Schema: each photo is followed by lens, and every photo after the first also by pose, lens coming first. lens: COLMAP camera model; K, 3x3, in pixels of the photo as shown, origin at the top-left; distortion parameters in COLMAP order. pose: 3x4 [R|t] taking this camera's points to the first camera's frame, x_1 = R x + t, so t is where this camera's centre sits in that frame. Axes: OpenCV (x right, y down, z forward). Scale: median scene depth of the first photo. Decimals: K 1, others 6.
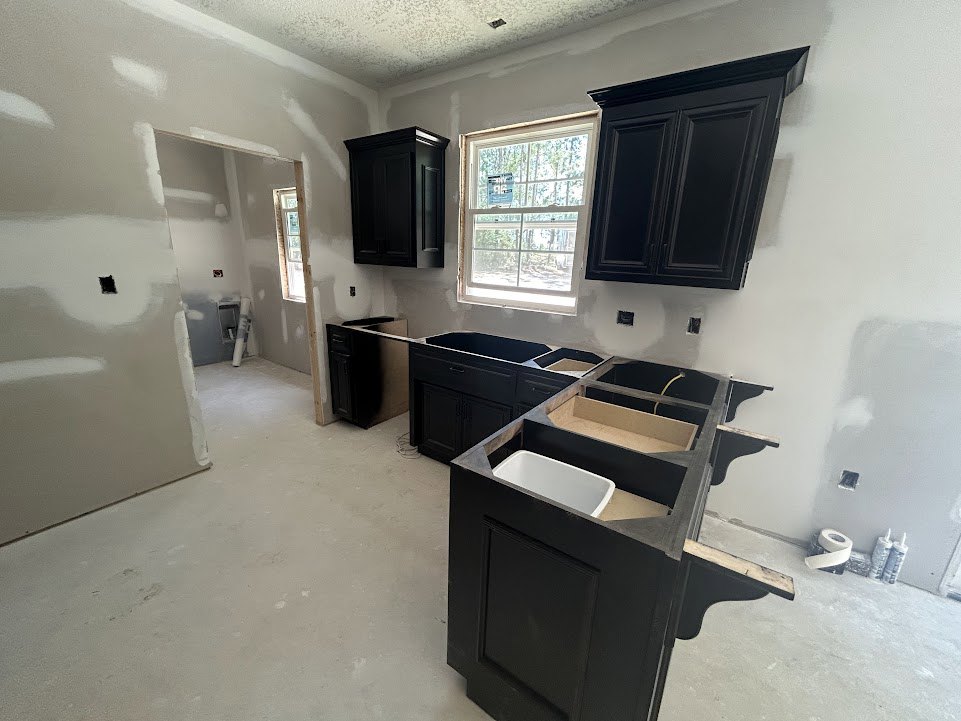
lens RADIAL K [[385.0, 0, 480.5], [0, 385.0, 360.5], [0, 0, 1]] dist [-0.006529, -0.000252]
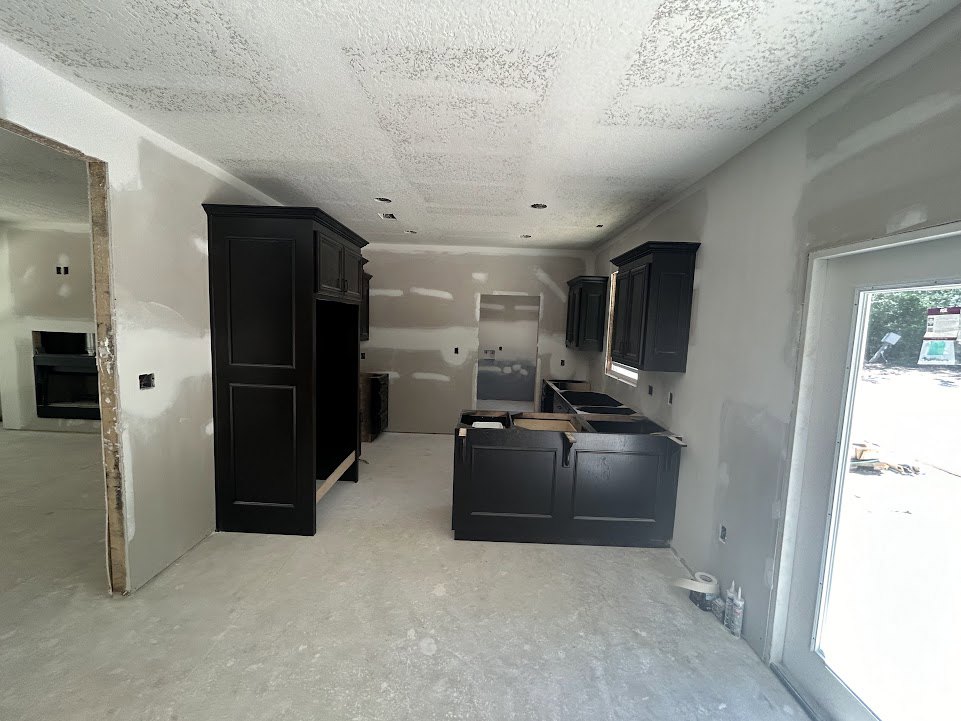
lens RADIAL K [[385.0, 0, 480.5], [0, 385.0, 360.5], [0, 0, 1]] dist [-0.006529, -0.000252]
pose [[0.565378, 0.067017, -0.822105, 1.060388], [-0.234897, 0.968505, -0.082593, 0.043712], [0.790678, 0.239806, 0.563313, -0.301727]]
